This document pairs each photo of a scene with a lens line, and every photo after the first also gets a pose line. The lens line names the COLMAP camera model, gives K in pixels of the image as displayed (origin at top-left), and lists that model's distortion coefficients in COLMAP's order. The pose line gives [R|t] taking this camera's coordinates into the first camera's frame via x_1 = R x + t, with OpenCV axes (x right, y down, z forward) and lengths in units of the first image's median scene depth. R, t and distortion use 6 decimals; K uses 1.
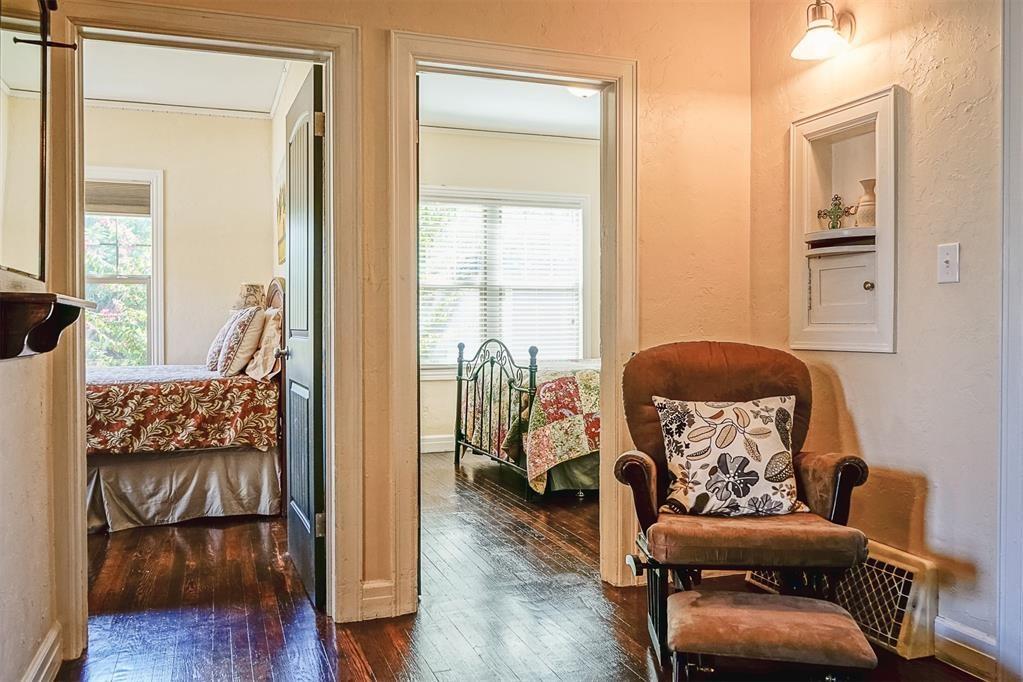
lens RADIAL K [[835.0, 0, 512.2], [0, 835.0, 335.5], [0, 0, 1]] dist [-0.011447, 0.004272]
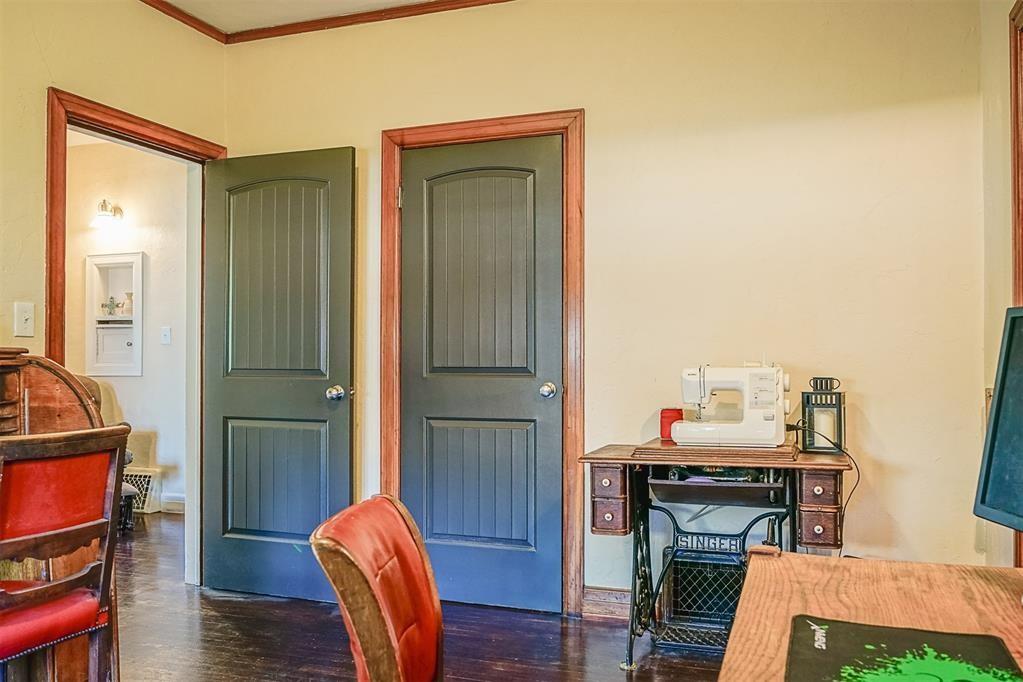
lens RADIAL K [[835.0, 0, 515.9], [0, 835.0, 341.4], [0, 0, 1]] dist [-0.011447, 0.004272]
pose [[0.646379, 0.010639, 0.762943, -0.531462], [0.010736, 0.999677, -0.023035, -0.009064], [-0.762941, 0.023080, 0.646056, -1.070887]]
